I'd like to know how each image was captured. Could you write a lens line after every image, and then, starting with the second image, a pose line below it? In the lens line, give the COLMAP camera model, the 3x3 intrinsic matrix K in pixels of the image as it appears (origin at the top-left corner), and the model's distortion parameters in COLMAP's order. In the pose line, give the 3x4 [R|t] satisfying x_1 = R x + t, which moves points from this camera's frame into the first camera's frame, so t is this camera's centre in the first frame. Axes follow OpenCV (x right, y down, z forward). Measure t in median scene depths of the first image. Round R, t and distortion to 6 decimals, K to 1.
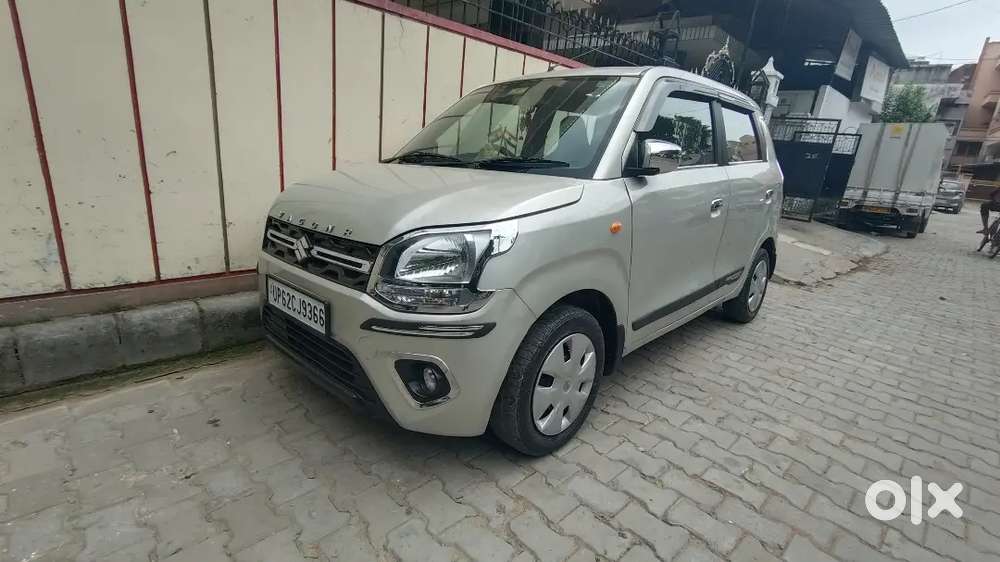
lens RADIAL K [[464.9, 0, 500.0], [0, 464.9, 281.0], [0, 0, 1]] dist [0.002367, 0.000232]
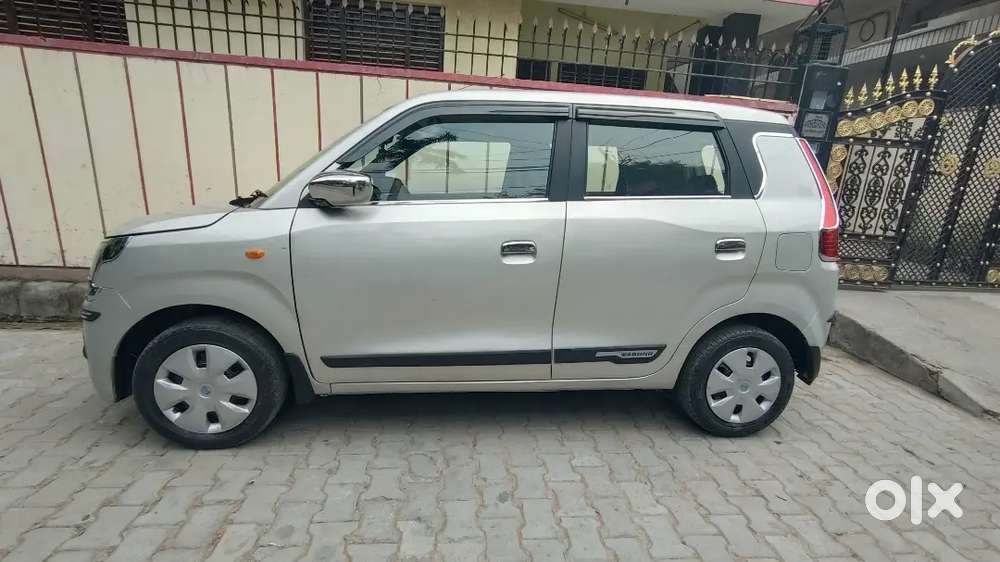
lens RADIAL K [[467.2, 0, 504.5], [0, 467.2, 276.7], [0, 0, 1]] dist [-0.002499, -0.000131]
pose [[0.786131, 0.107294, -0.608675, 1.051695], [-0.165979, 0.985290, -0.040687, -0.088807], [0.595356, 0.133012, 0.792375, 0.403262]]
